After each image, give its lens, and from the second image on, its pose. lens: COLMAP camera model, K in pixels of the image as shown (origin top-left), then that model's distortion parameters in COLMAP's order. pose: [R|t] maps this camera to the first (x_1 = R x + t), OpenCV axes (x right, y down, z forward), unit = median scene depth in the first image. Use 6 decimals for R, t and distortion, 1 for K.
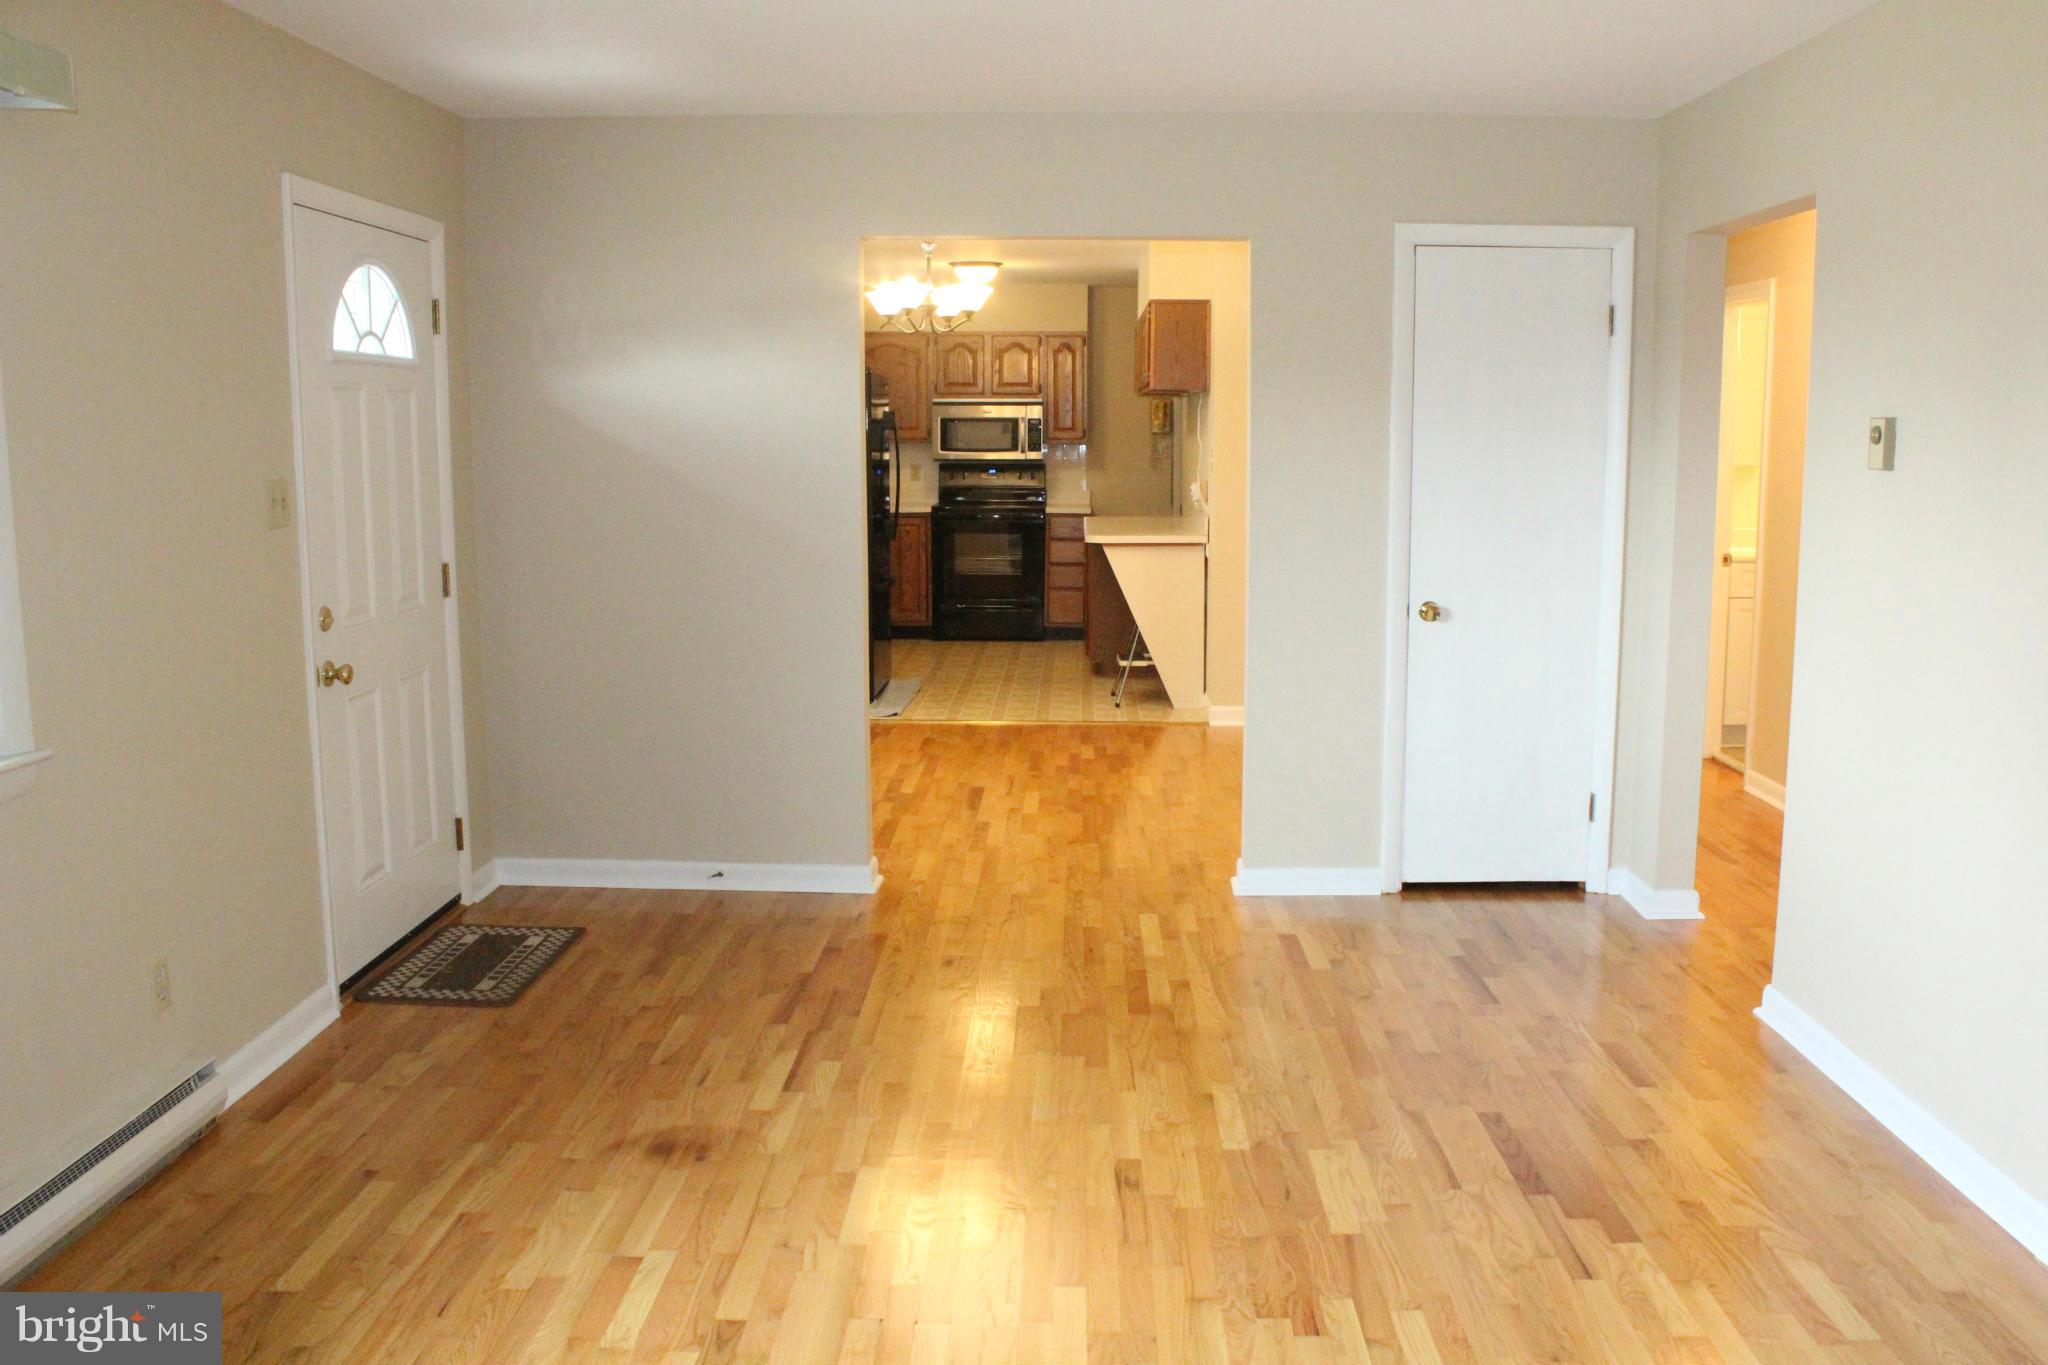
lens RADIAL K [[1702.4, 0, 1048.6], [0, 1702.4, 677.2], [0, 0, 1]] dist [-0.172638, 0.156864]
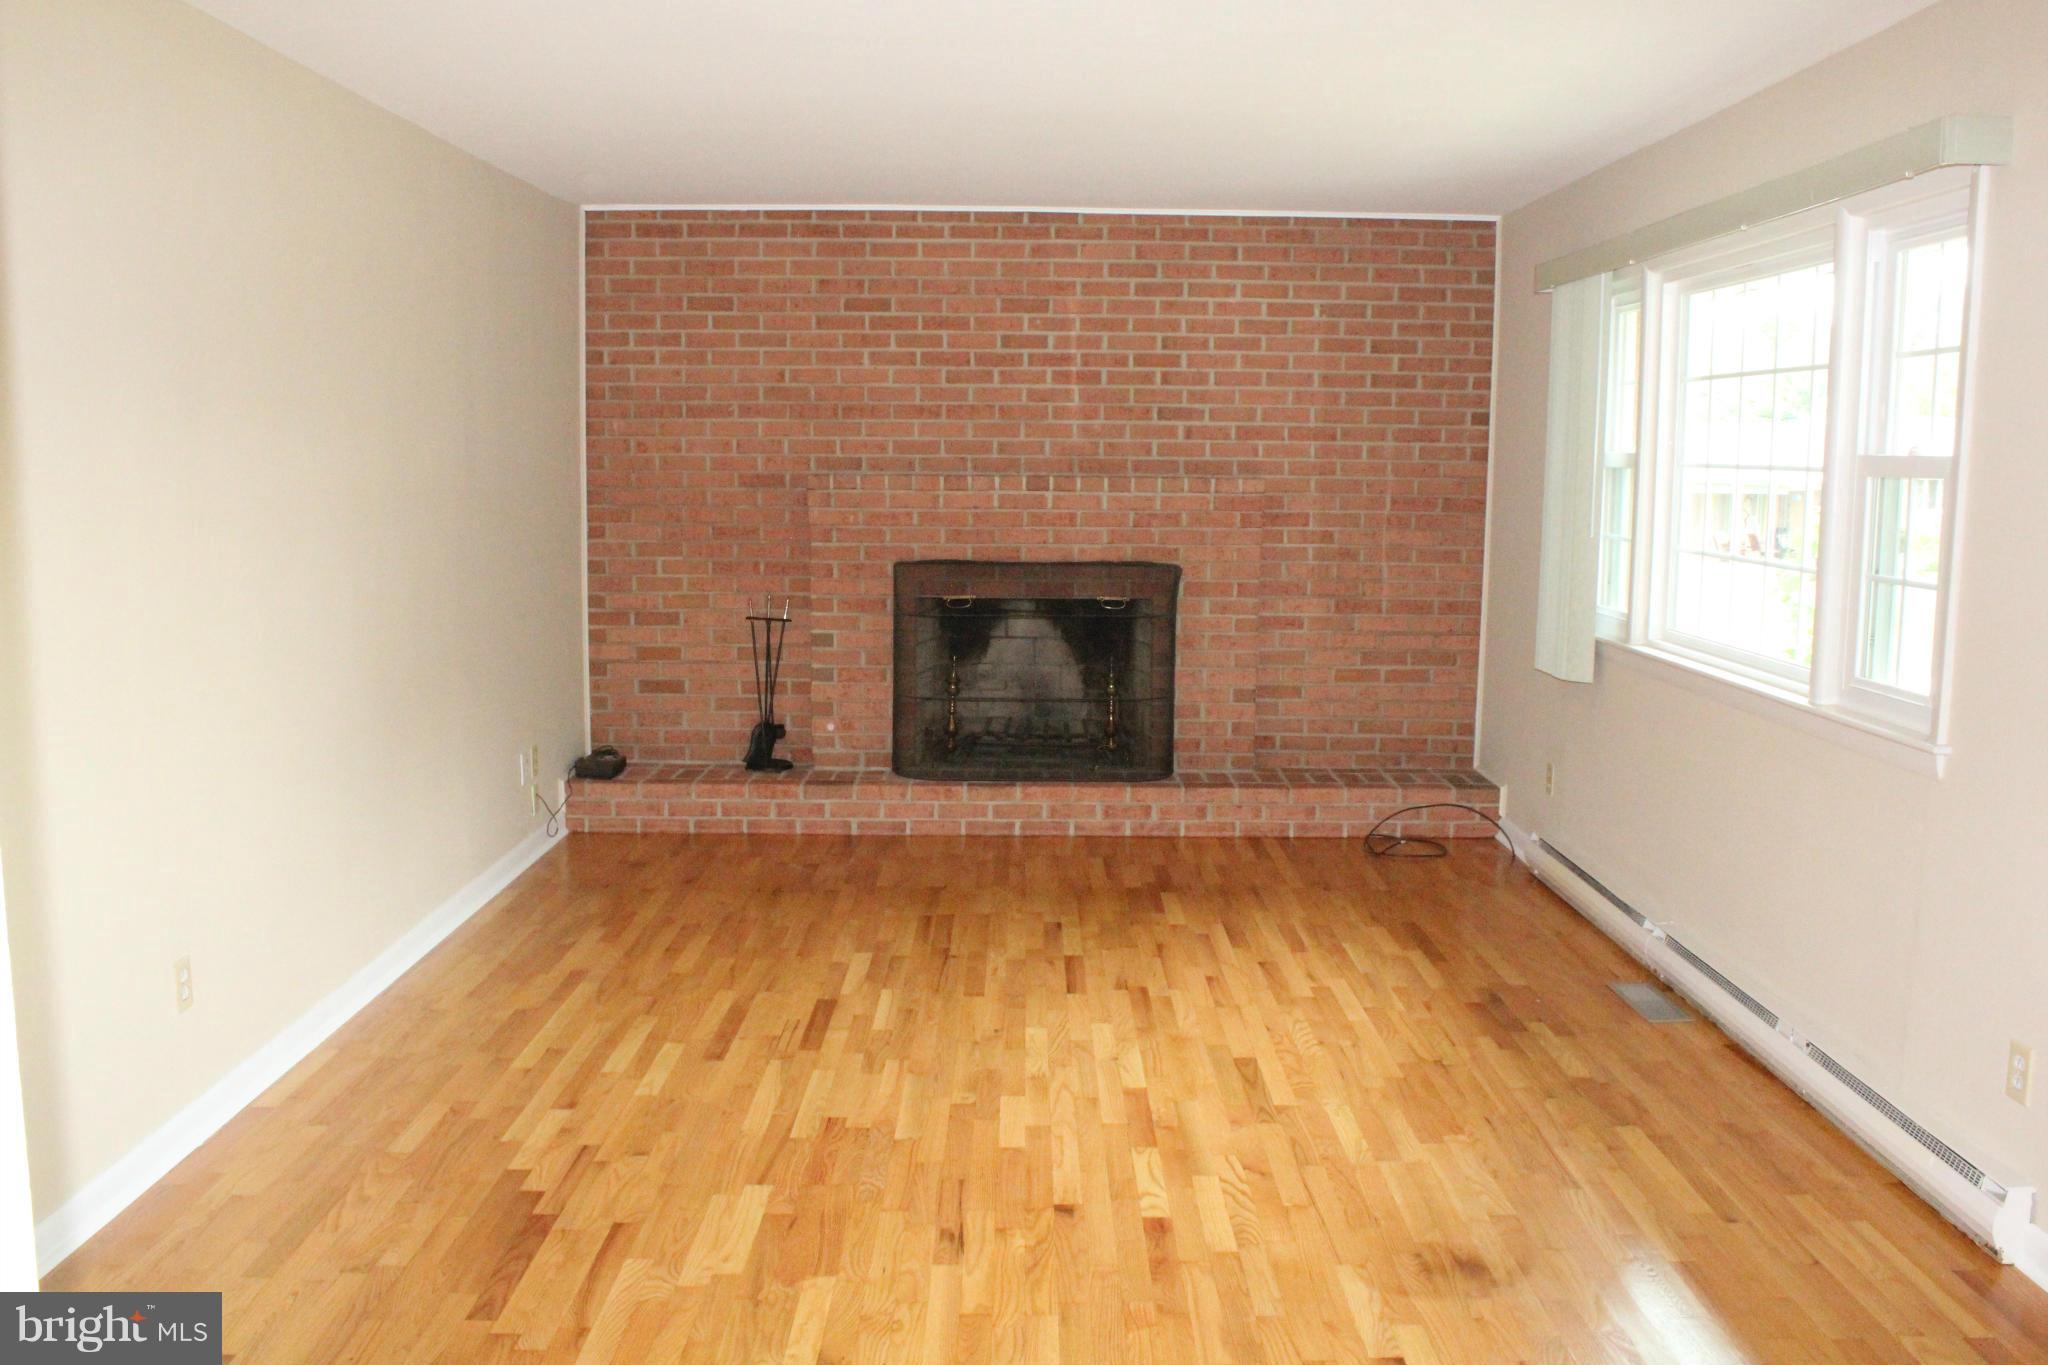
lens RADIAL K [[1702.4, 0, 1048.6], [0, 1702.4, 677.2], [0, 0, 1]] dist [-0.172638, 0.156864]
pose [[-0.999455, -0.001131, -0.032980, 0.023743], [-0.010036, 0.962486, 0.271144, -0.268910], [0.031436, 0.271328, -0.961974, 1.841888]]
